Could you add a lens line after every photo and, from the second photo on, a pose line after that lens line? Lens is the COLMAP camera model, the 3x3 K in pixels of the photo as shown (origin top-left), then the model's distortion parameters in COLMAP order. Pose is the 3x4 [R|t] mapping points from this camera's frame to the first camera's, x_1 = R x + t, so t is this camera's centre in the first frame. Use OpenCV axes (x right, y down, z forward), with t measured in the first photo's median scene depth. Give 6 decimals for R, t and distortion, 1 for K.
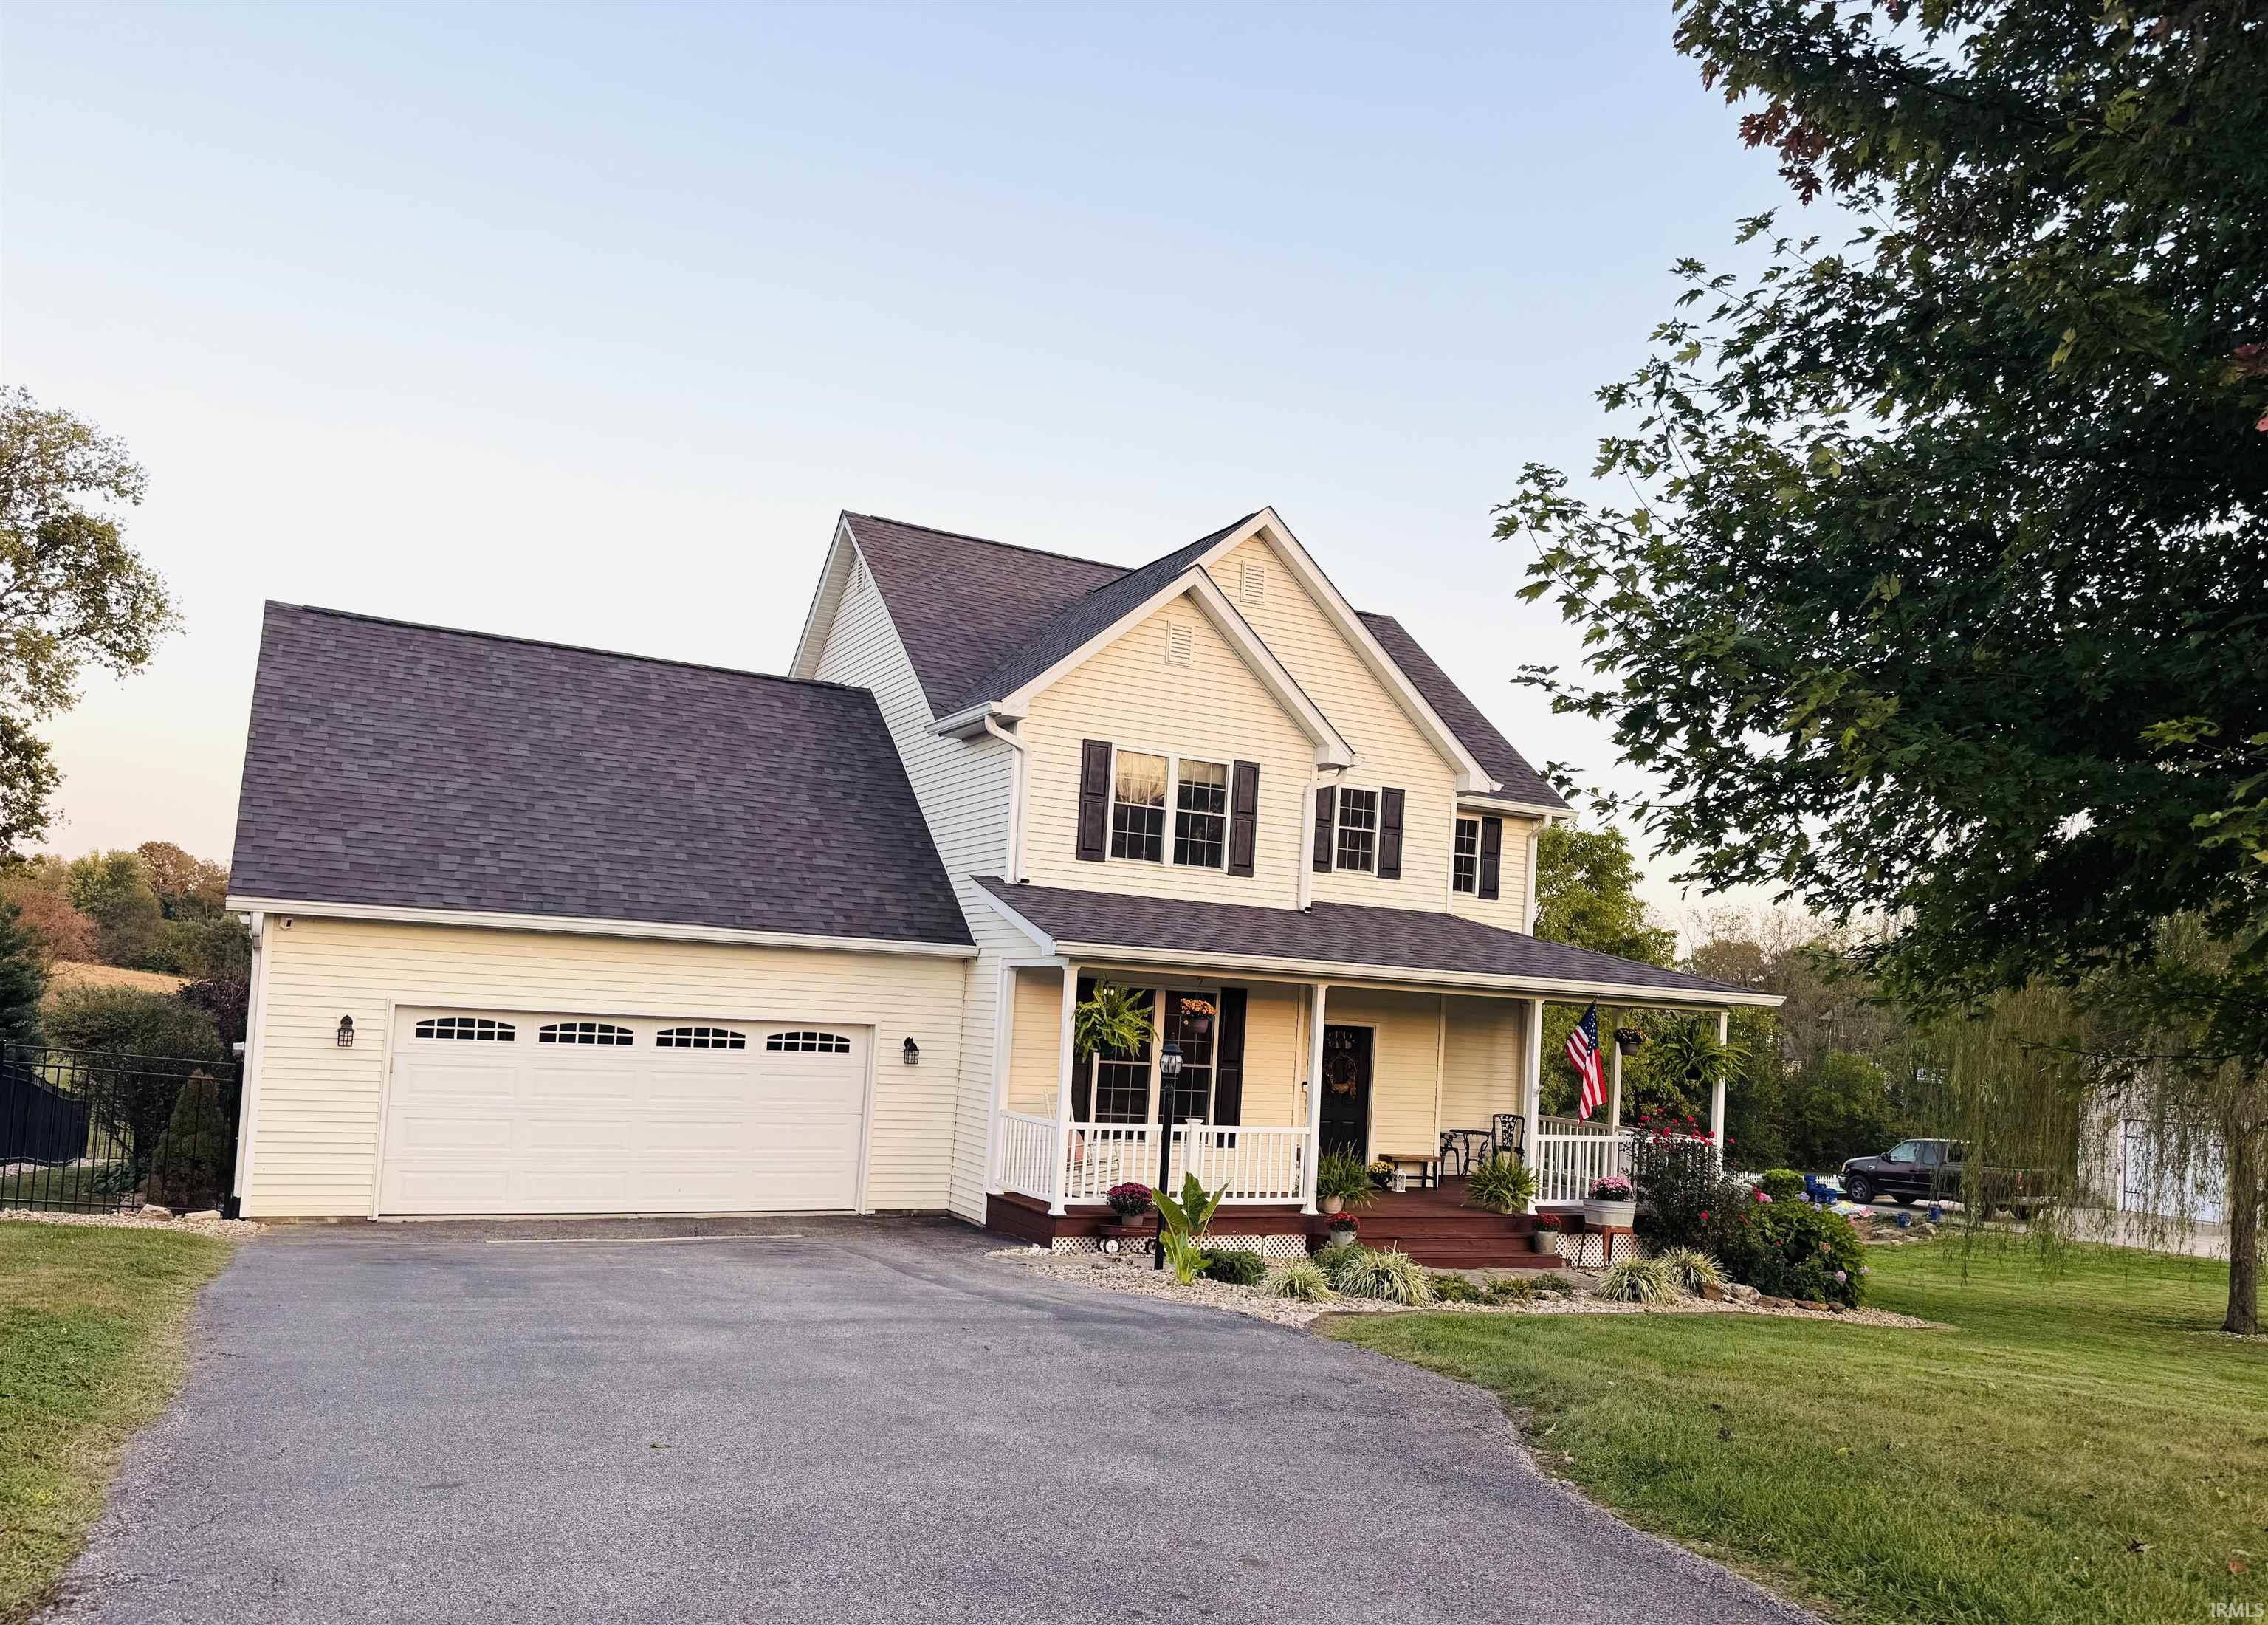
lens RADIAL K [[1690.3, 0, 1209.8], [0, 1690.3, 928.7], [0, 0, 1]] dist [0.174116, -0.328440]
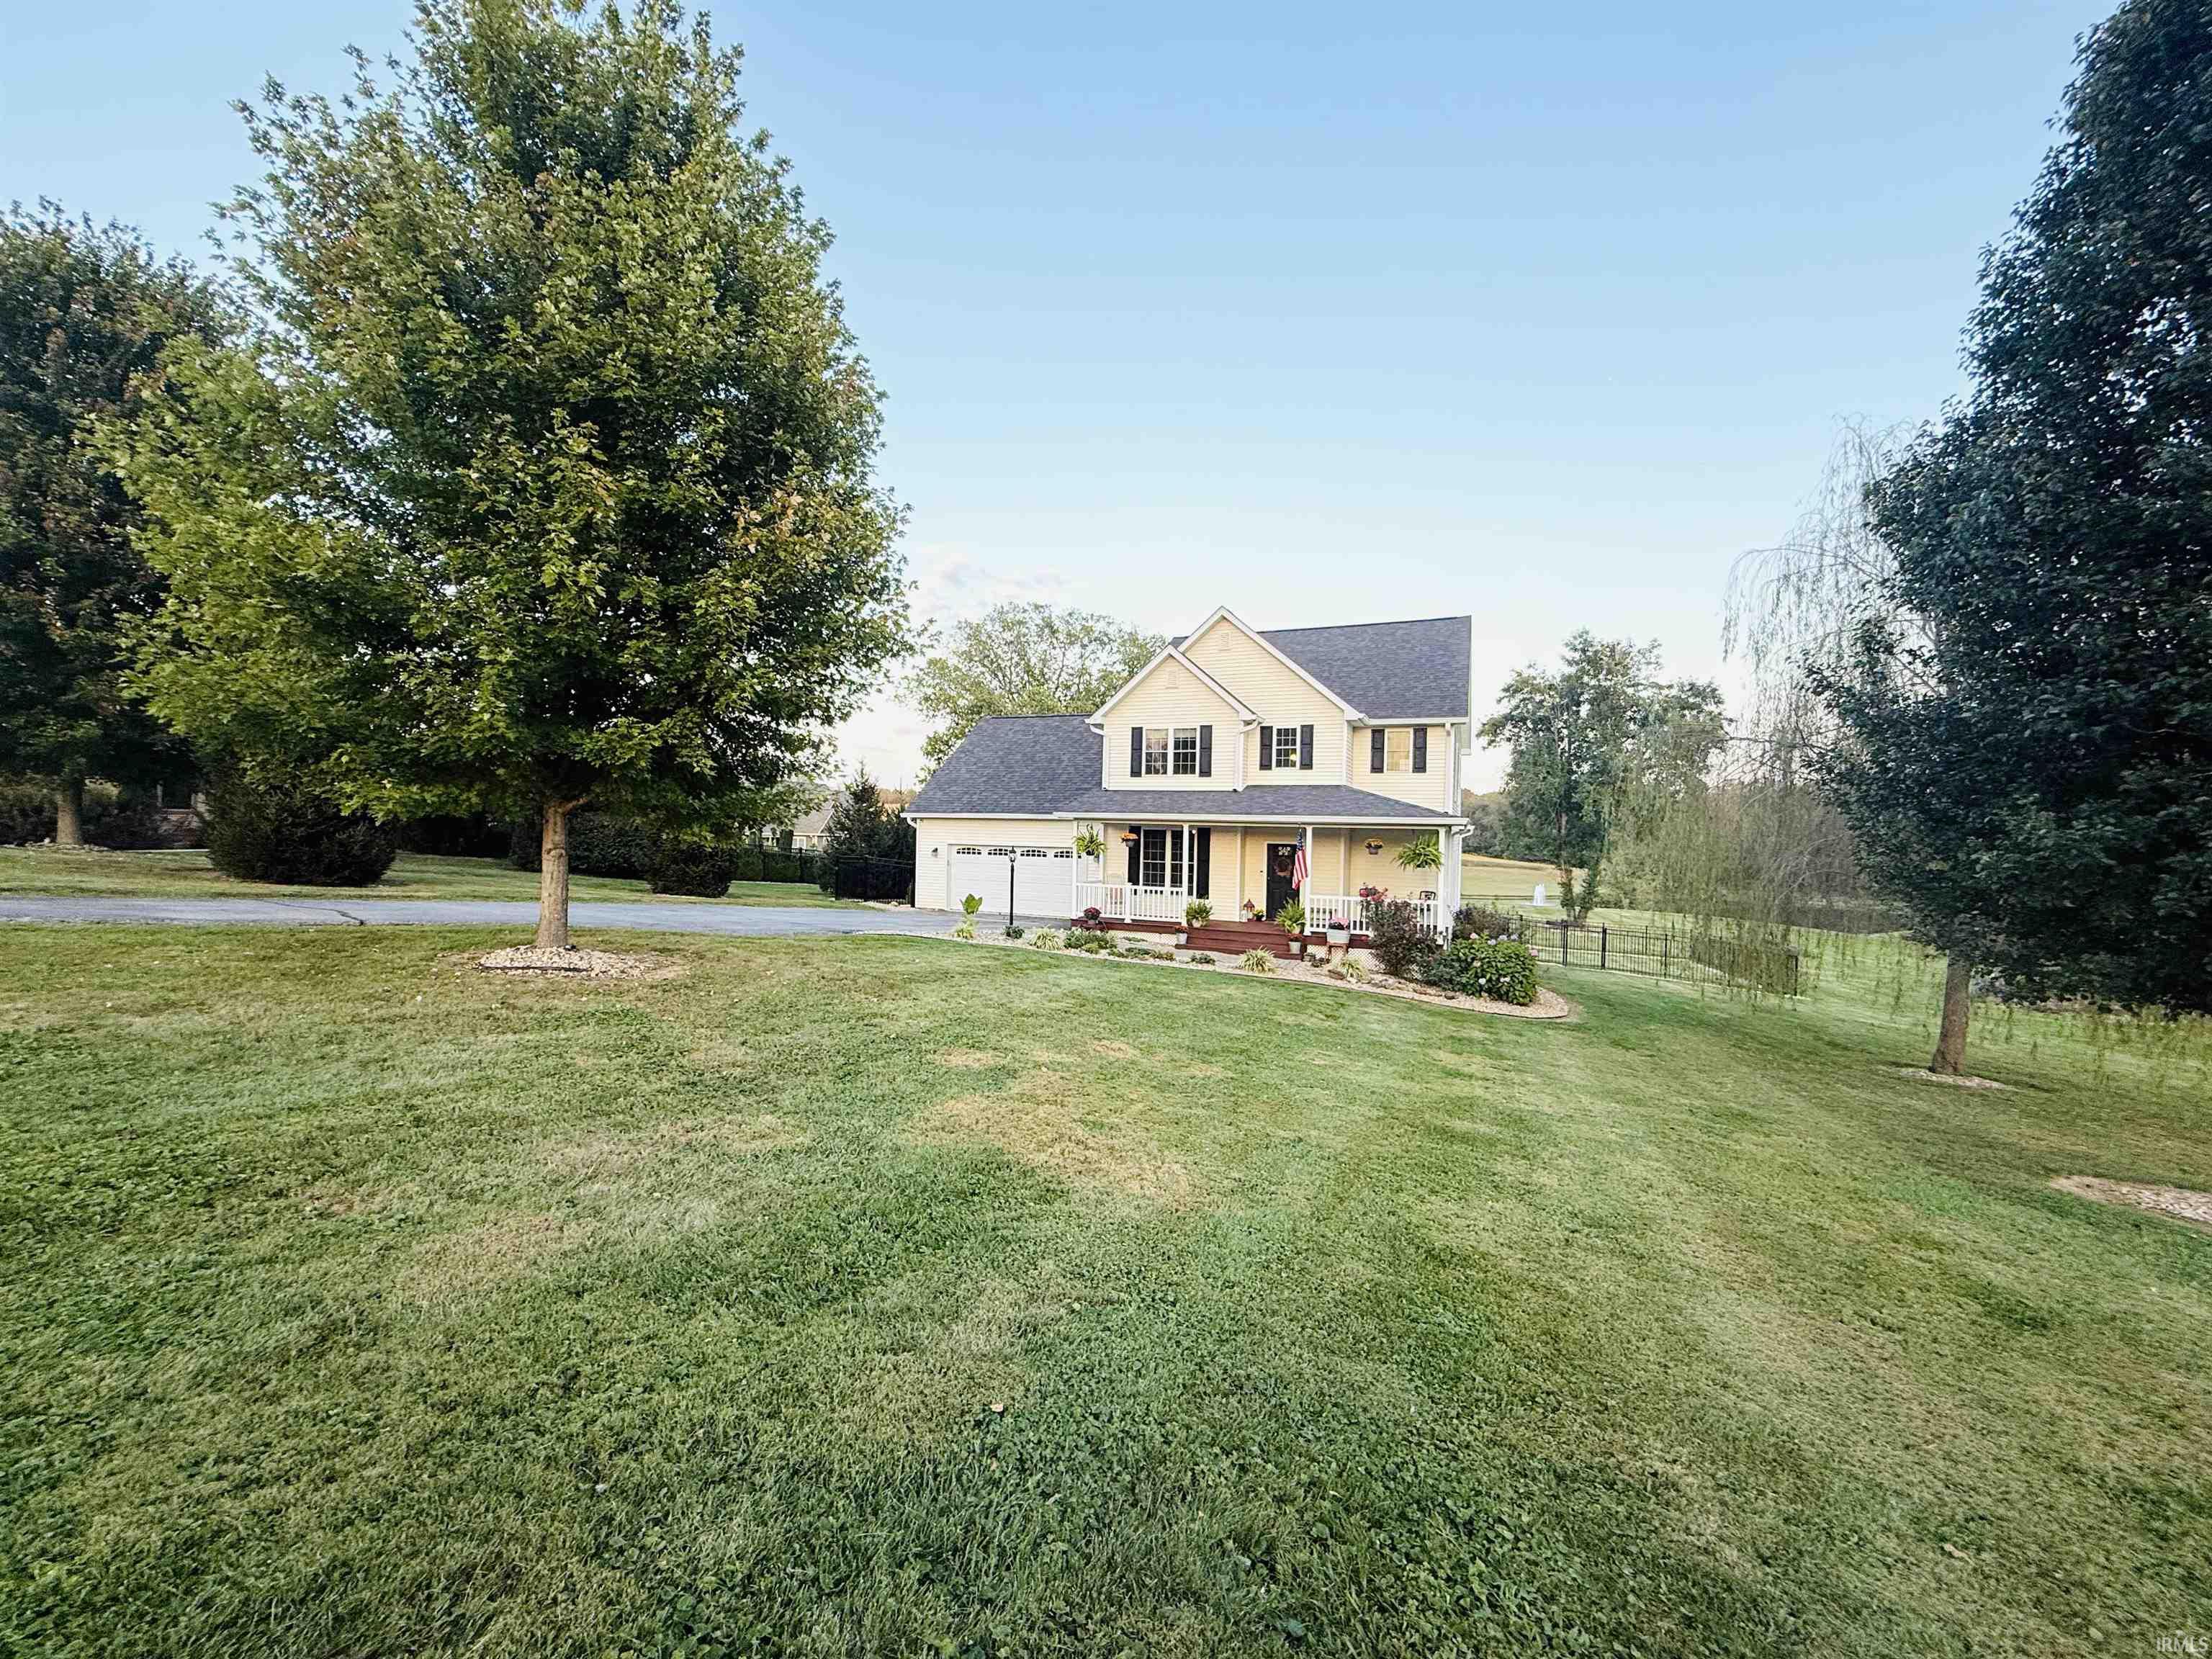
lens RADIAL K [[871.5, 0, 1101.1], [0, 871.5, 833.2], [0, 0, 1]] dist [-0.001487, 0.000250]
pose [[0.620970, -0.039971, -0.782814, 0.821742], [0.051590, 0.998618, -0.010066, 0.046656], [0.782134, -0.034135, 0.622174, 0.183006]]
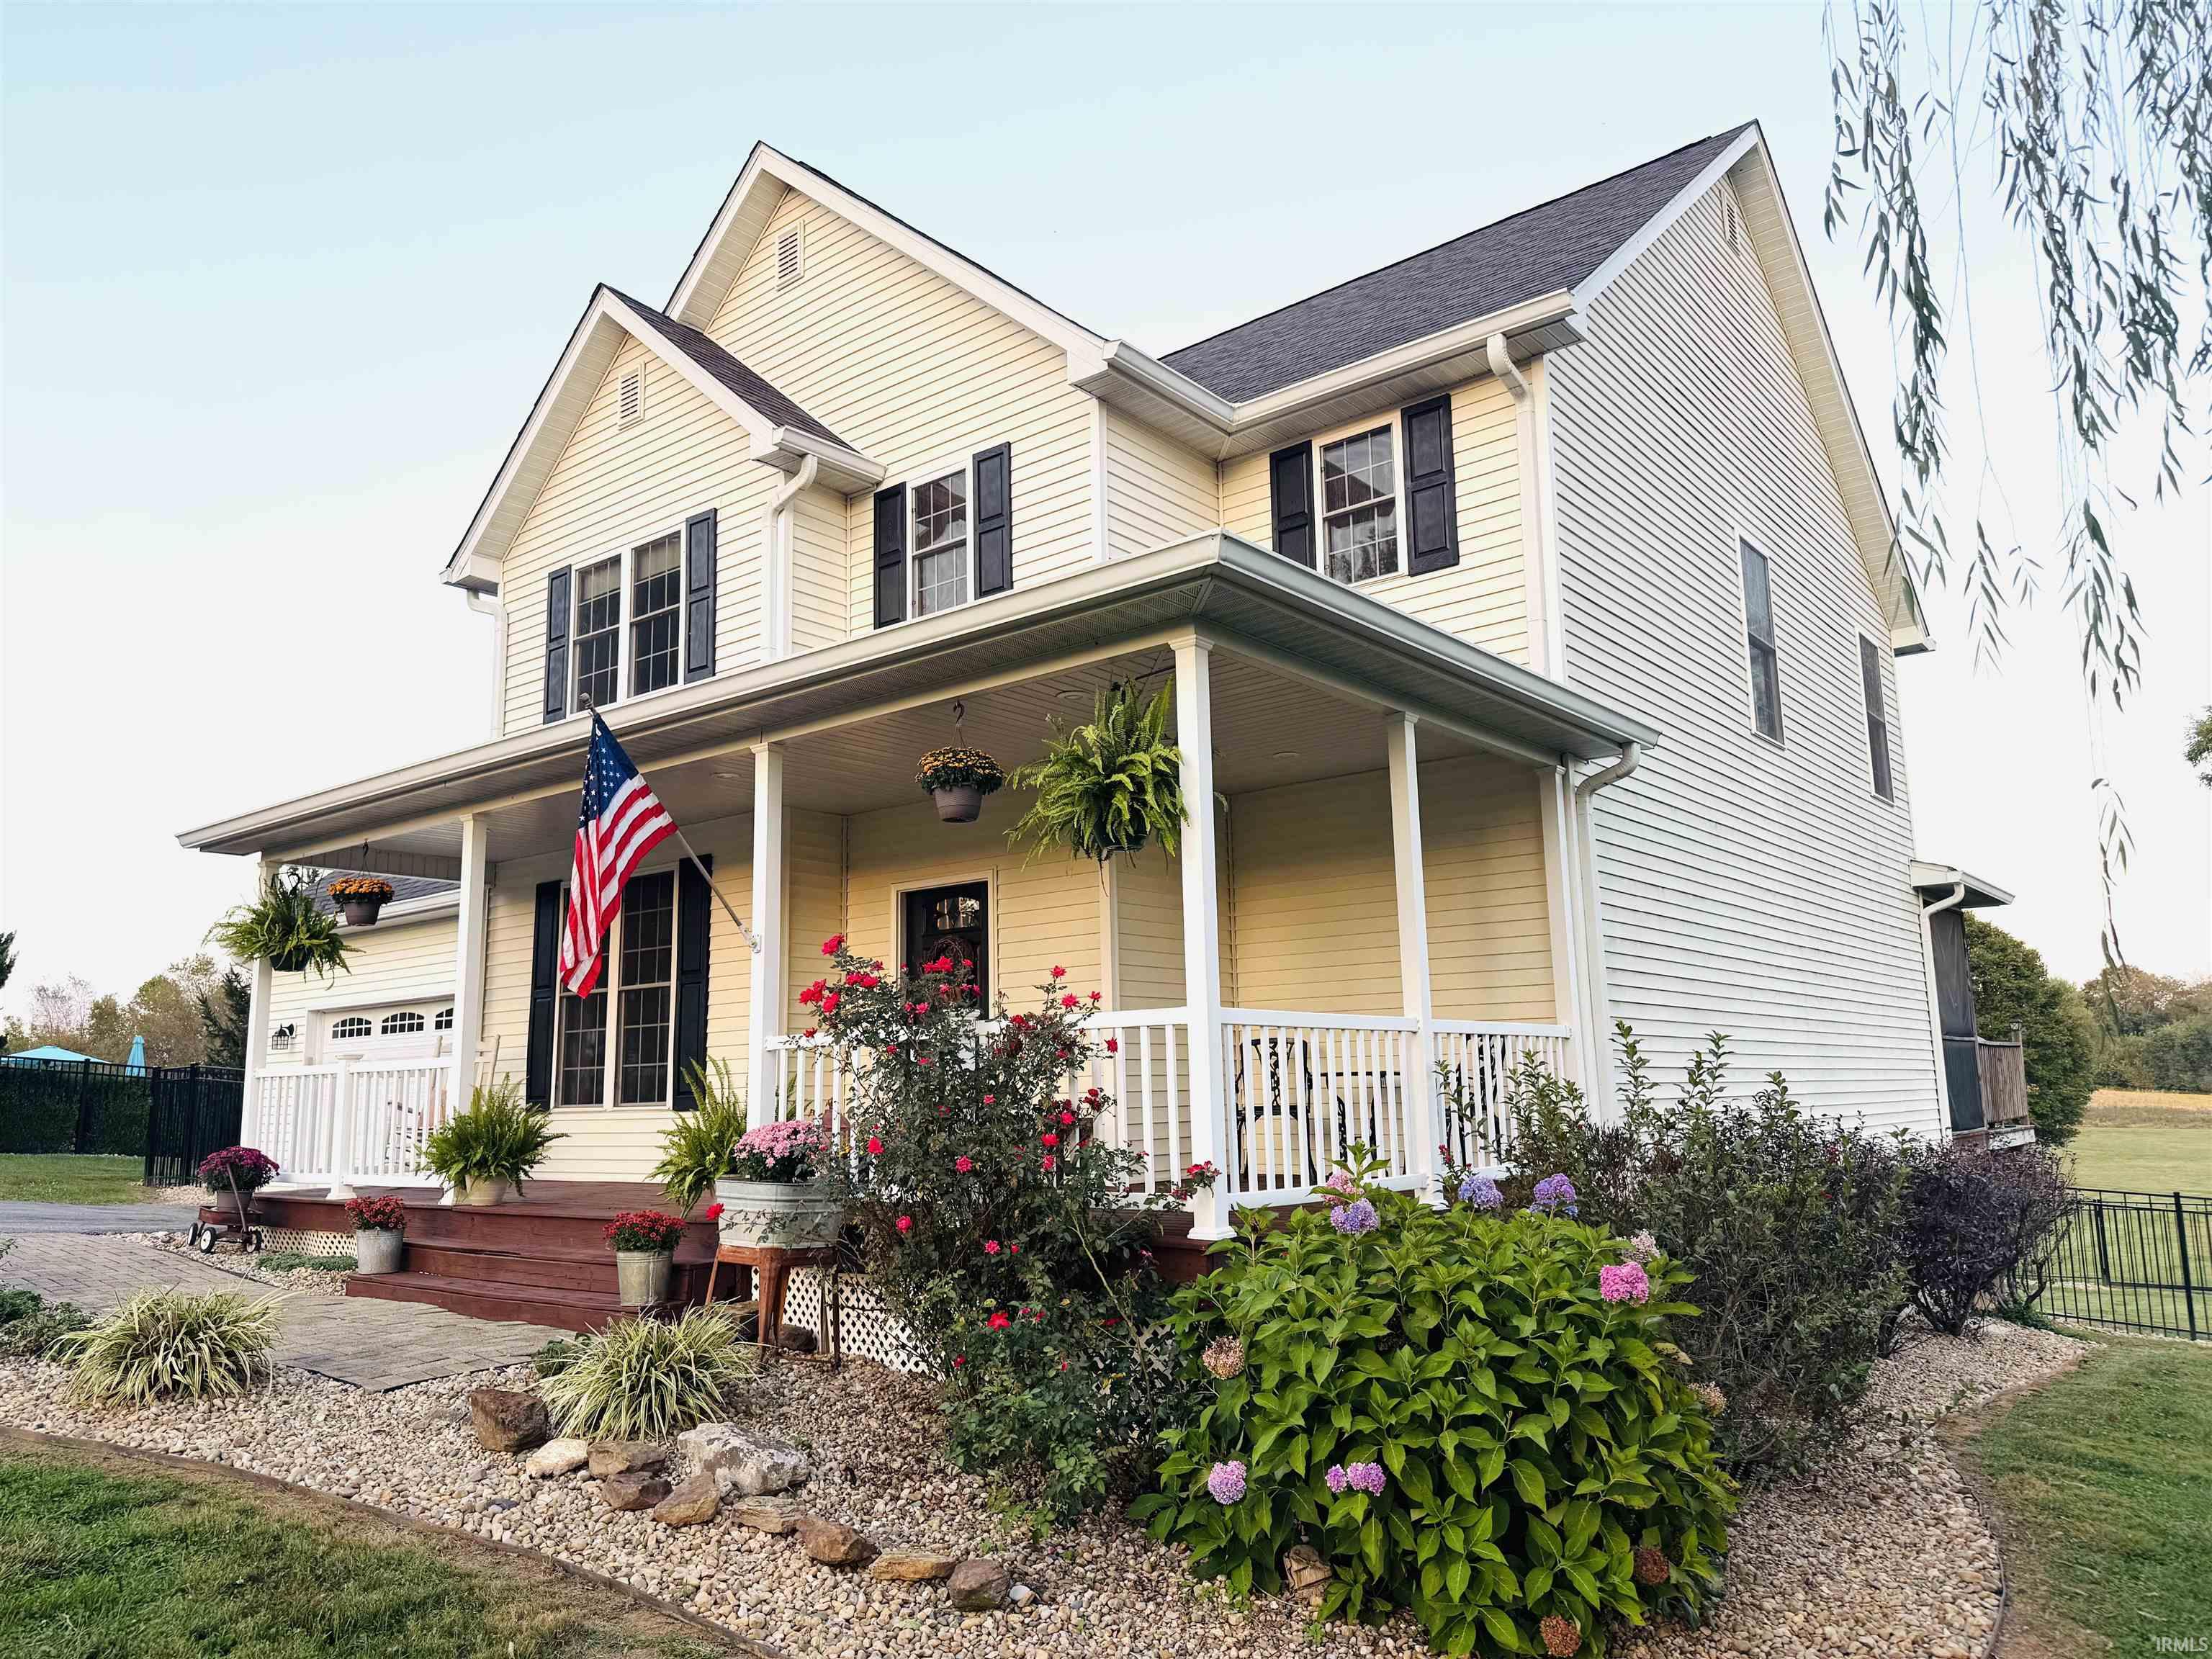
lens RADIAL K [[1559.8, 0, 1106.0], [0, 1559.8, 829.5], [0, 0, 1]] dist [0.043303, -0.001841]
pose [[0.391105, -0.220604, -0.893516, 0.598995], [0.090841, 0.975360, -0.201049, 0.156743], [0.915852, -0.002536, 0.401508, 0.902166]]
